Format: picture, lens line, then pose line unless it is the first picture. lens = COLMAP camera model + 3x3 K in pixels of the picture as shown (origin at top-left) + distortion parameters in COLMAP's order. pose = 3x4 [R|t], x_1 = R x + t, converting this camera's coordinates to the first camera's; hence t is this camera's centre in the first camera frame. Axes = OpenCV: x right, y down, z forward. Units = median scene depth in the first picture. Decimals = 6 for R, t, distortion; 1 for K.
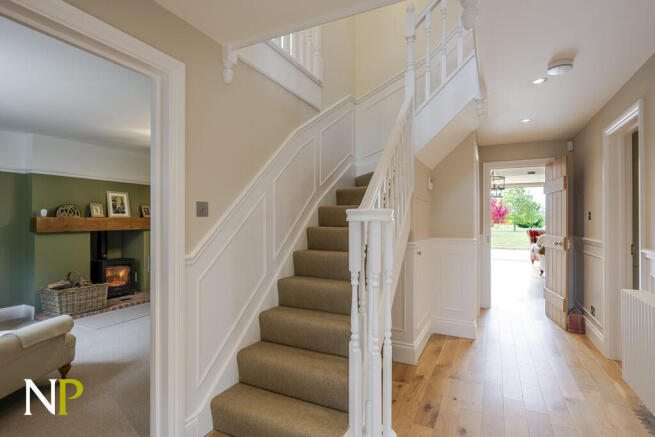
lens RADIAL K [[332.9, 0, 324.1], [0, 332.9, 231.9], [0, 0, 1]] dist [0.007535, 0.002328]
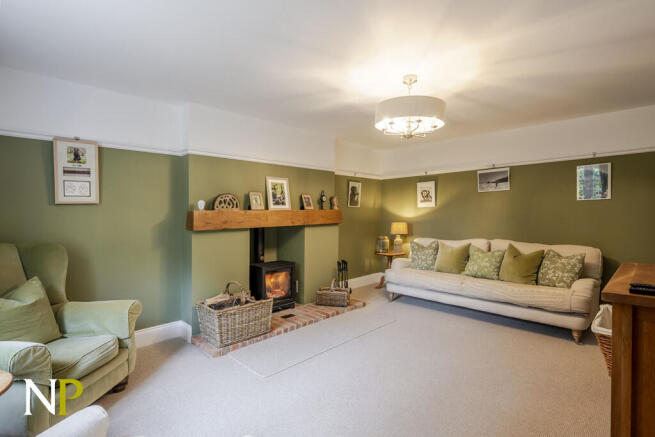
lens RADIAL K [[317.4, 0, 327.5], [0, 317.4, 217.8], [0, 0, 1]] dist [-0.003886, -0.000127]
pose [[0.953276, -0.015981, -0.301678, -0.298542], [0.009037, 0.999661, -0.024400, -0.006405], [0.301966, 0.020534, 0.953097, 0.345184]]
